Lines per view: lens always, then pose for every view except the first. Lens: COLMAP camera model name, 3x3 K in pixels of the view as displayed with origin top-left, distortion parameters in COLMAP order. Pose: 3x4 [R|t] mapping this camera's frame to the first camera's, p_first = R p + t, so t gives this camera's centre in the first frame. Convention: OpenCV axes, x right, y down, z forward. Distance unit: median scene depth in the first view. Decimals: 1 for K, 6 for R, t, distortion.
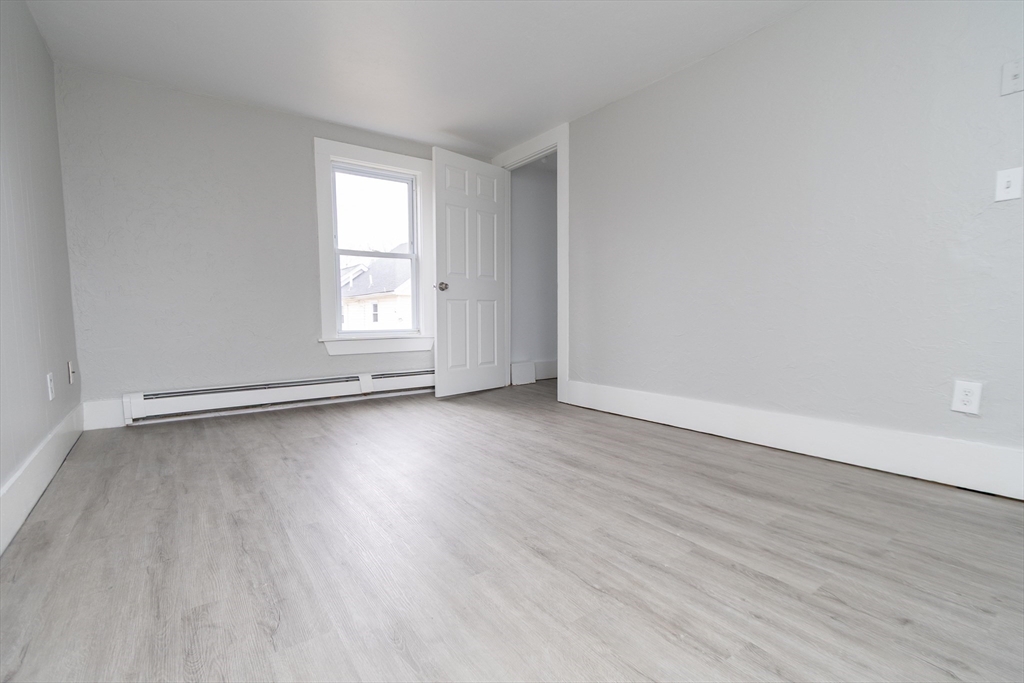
lens RADIAL K [[477.7, 0, 510.8], [0, 477.7, 348.6], [0, 0, 1]] dist [0.000699, -0.000824]
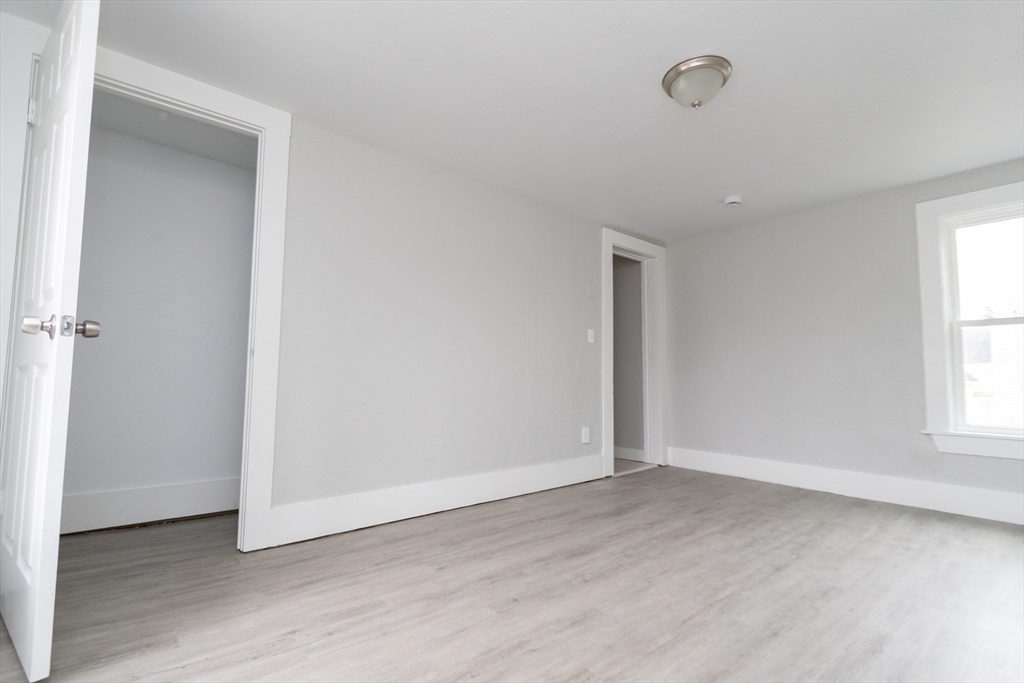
lens RADIAL K [[465.0, 0, 509.2], [0, 465.0, 351.9], [0, 0, 1]] dist [-0.001866, -0.001551]
pose [[-0.070636, 0.072078, 0.994895, -0.845471], [0.072615, 0.995111, -0.066938, -0.117172], [-0.994856, 0.067517, -0.075524, 1.206183]]
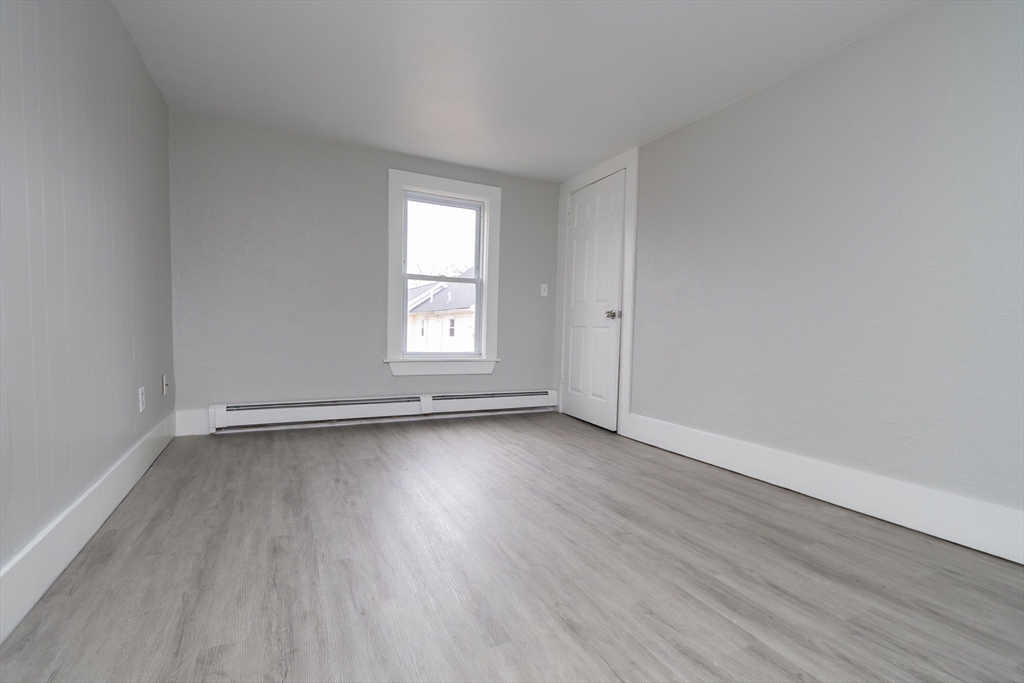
lens RADIAL K [[465.0, 0, 509.2], [0, 465.0, 351.9], [0, 0, 1]] dist [-0.001866, -0.001551]
pose [[0.986510, 0.039480, -0.158867, 0.043742], [-0.043213, 0.998863, -0.020110, -0.044608], [0.157893, 0.026704, 0.987095, 0.064699]]
